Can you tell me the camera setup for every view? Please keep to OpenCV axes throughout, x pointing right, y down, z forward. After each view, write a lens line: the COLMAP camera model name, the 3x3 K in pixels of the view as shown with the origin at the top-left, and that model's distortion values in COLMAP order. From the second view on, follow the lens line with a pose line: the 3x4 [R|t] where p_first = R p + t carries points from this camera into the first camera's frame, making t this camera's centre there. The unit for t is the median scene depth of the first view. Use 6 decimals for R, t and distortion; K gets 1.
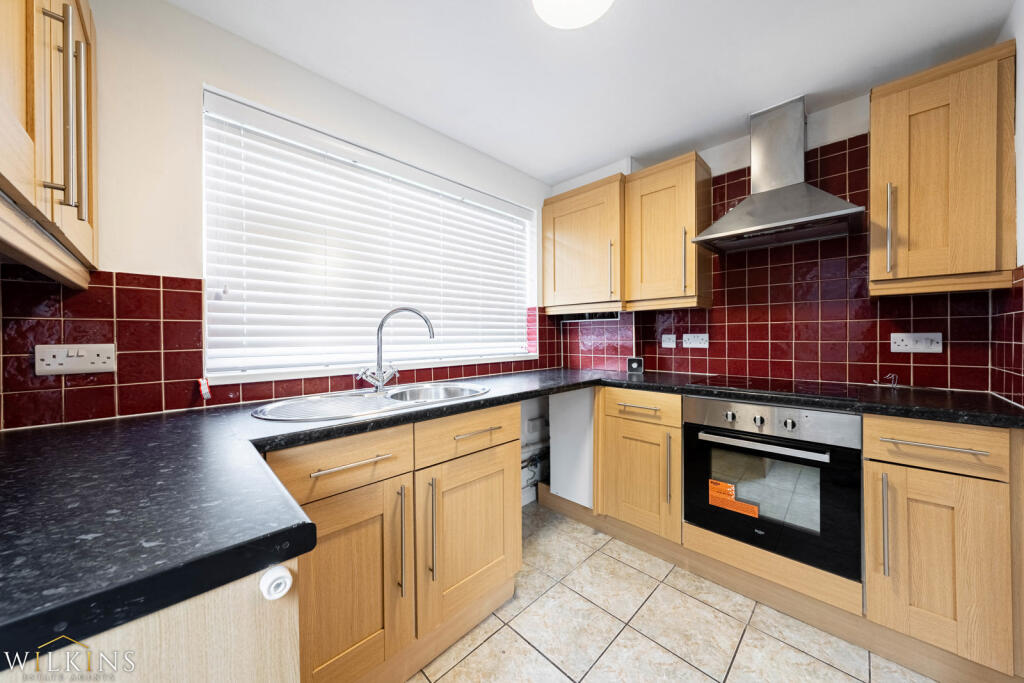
lens RADIAL K [[350.1, 0, 512.9], [0, 350.1, 330.5], [0, 0, 1]] dist [0.000838, -0.000642]
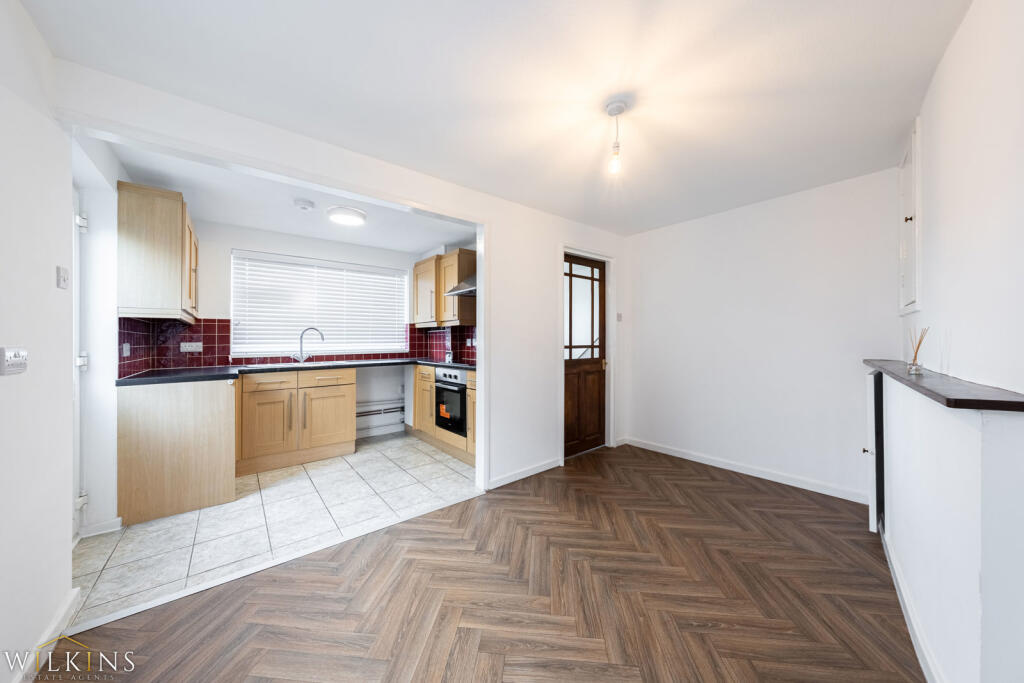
lens RADIAL K [[350.1, 0, 509.8], [0, 350.1, 327.4], [0, 0, 1]] dist [0.000838, -0.000642]
pose [[0.994110, -0.004472, -0.108288, 1.431021], [0.002415, 0.999814, -0.019117, -0.021609], [0.108353, 0.018743, 0.993936, -1.342843]]
